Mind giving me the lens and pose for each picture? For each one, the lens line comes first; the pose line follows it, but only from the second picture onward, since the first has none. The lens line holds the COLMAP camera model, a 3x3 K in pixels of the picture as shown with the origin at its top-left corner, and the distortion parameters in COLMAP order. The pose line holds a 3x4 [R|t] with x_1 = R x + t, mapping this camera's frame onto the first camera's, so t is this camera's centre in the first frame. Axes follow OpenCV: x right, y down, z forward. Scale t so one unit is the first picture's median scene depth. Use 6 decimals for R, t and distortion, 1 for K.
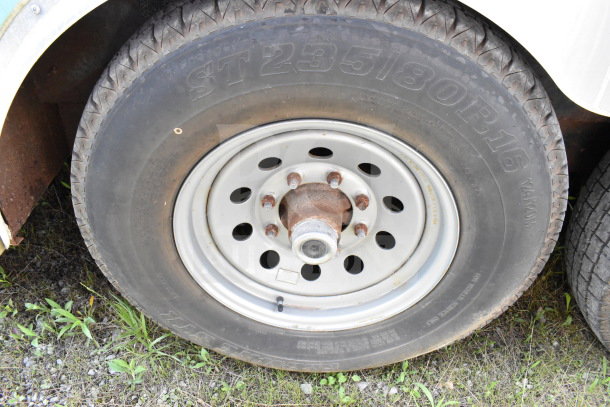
lens RADIAL K [[480.7, 0, 305.0], [0, 480.7, 203.5], [0, 0, 1]] dist [-0.087482, 0.011275]
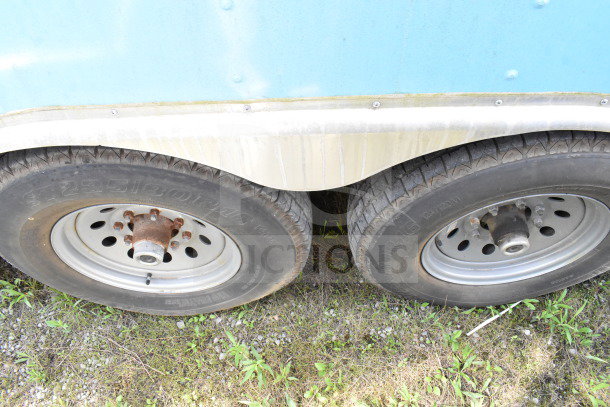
lens RADIAL K [[480.7, 0, 305.0], [0, 480.7, 203.5], [0, 0, 1]] dist [-0.087482, 0.011275]
pose [[0.996883, -0.078190, -0.010554, 0.460390], [0.077818, 0.952343, 0.294935, -0.404854], [-0.013010, -0.294837, 0.955459, -0.339888]]
